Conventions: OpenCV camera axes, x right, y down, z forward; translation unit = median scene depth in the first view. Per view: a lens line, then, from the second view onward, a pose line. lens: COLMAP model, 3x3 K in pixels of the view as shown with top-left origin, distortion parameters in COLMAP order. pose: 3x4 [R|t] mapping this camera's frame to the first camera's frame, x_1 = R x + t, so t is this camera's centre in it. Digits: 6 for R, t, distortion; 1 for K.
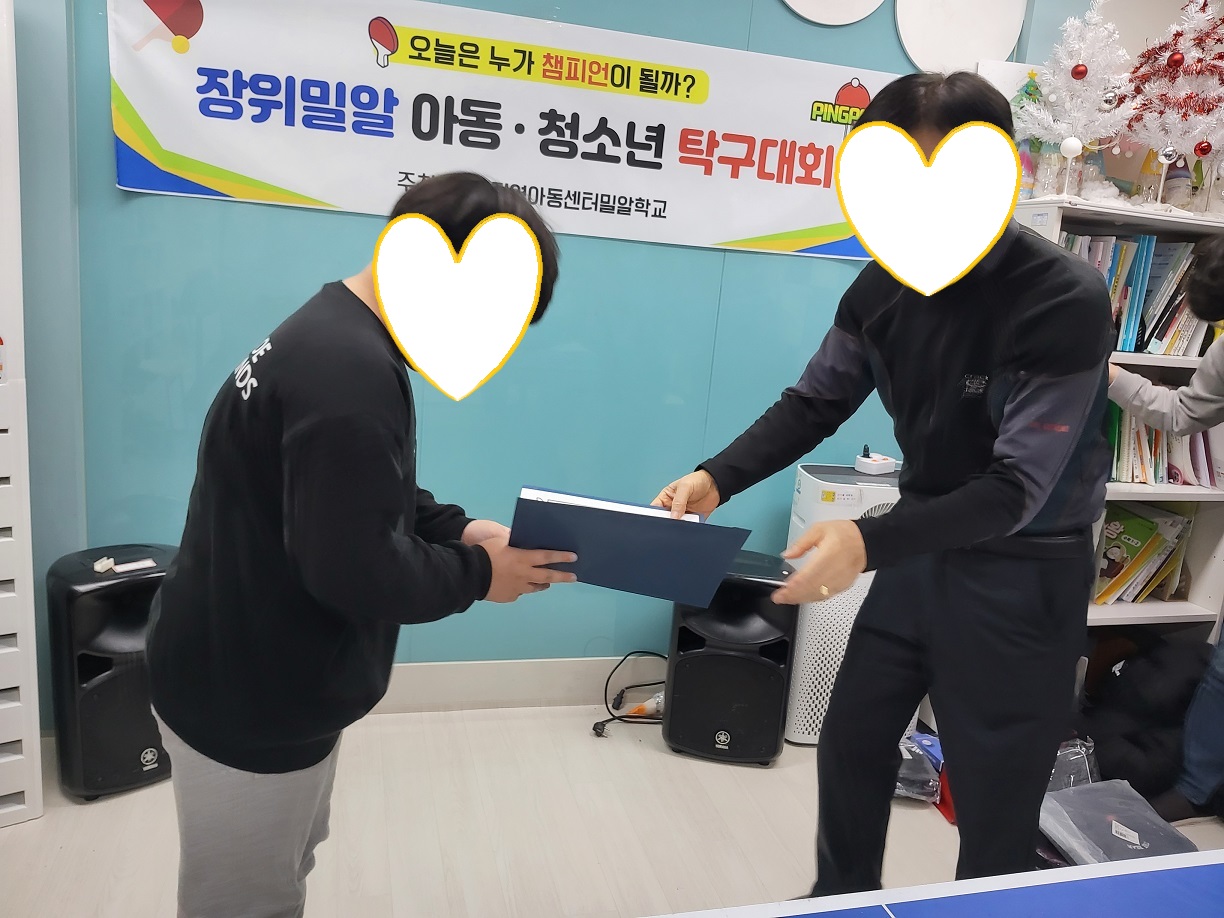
lens RADIAL K [[939.6, 0, 622.4], [0, 939.6, 467.3], [0, 0, 1]] dist [0.017269, -0.073222]
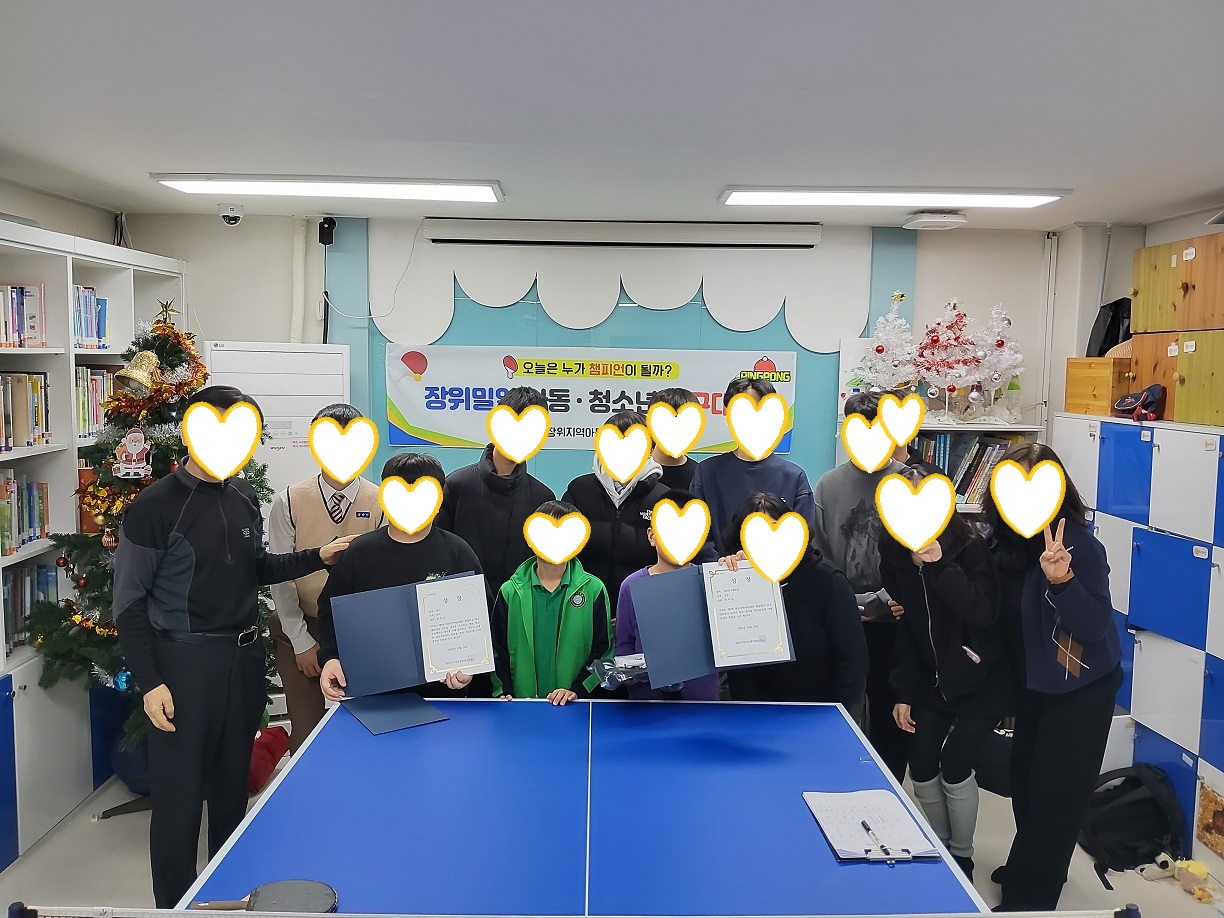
lens RADIAL K [[939.6, 0, 580.4], [0, 939.6, 479.6], [0, 0, 1]] dist [0.017269, -0.073222]
pose [[0.966510, -0.030463, -0.254815, 0.376776], [-0.002213, 0.991903, -0.126976, 0.052101], [0.256620, 0.123288, 0.958617, -0.822370]]
